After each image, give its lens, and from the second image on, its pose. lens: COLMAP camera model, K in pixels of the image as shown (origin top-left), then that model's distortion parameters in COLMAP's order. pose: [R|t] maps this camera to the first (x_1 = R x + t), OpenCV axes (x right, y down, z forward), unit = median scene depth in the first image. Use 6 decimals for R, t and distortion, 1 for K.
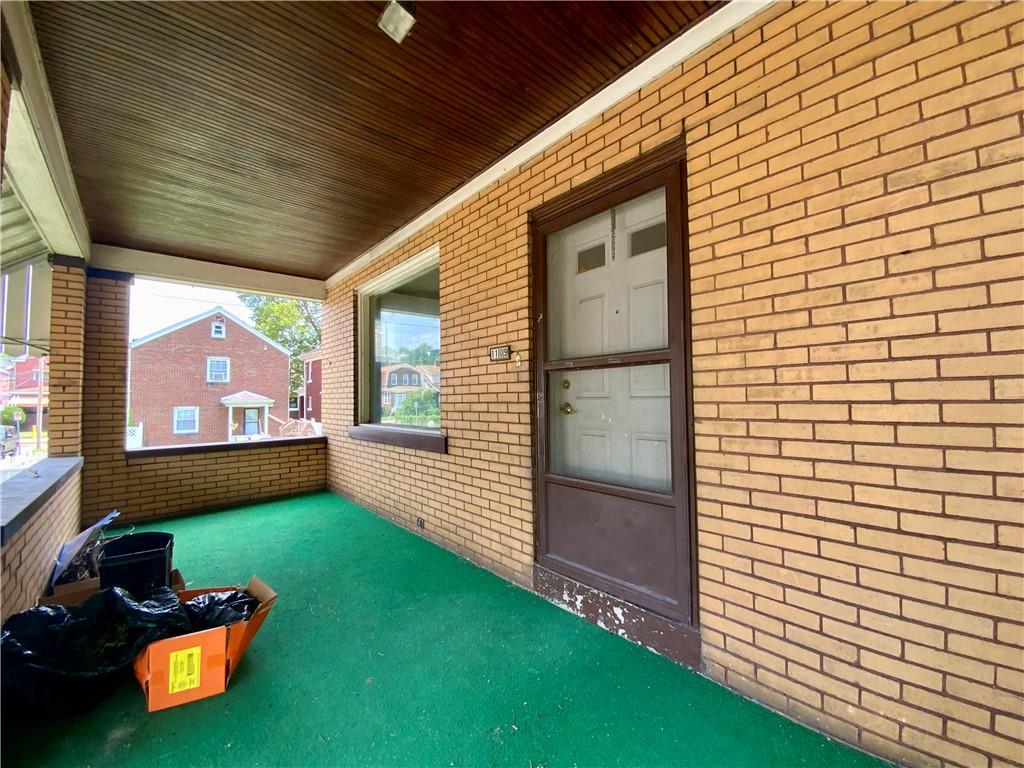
lens RADIAL K [[419.5, 0, 510.8], [0, 419.5, 385.2], [0, 0, 1]] dist [0.037590, -0.025703]
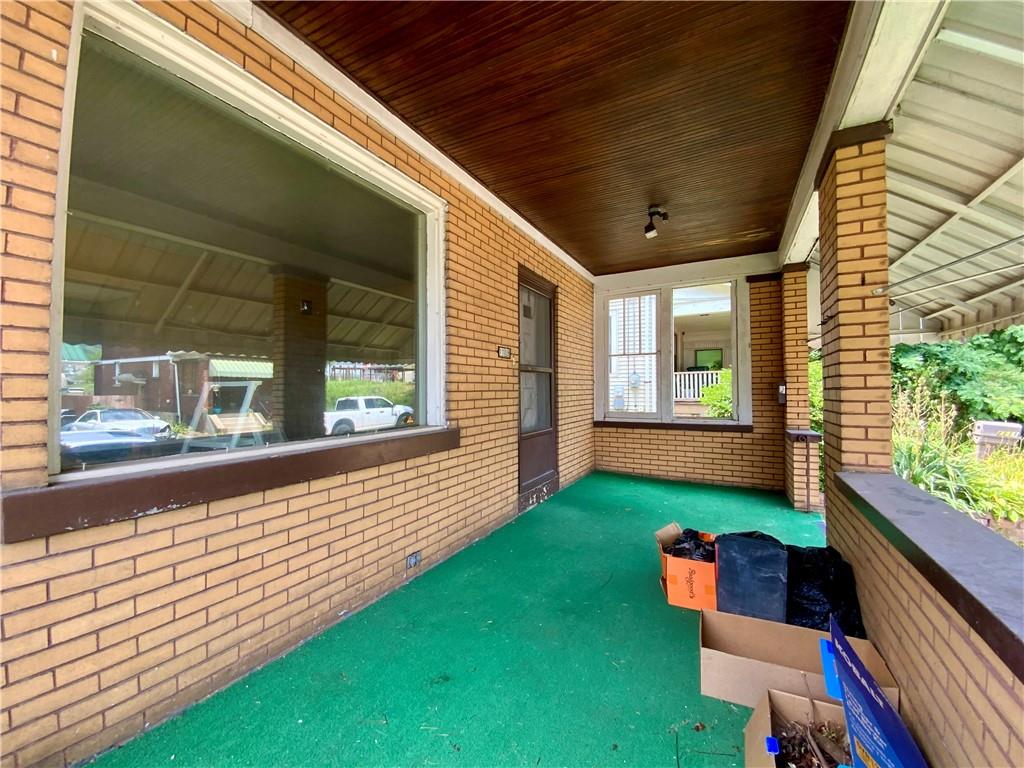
lens RADIAL K [[419.5, 0, 510.8], [0, 419.5, 385.2], [0, 0, 1]] dist [0.037590, -0.025703]
pose [[-0.369852, 0.021775, 0.928835, -1.151885], [-0.021969, 0.999241, -0.032174, 0.061374], [-0.928831, -0.032305, -0.369093, 1.363325]]
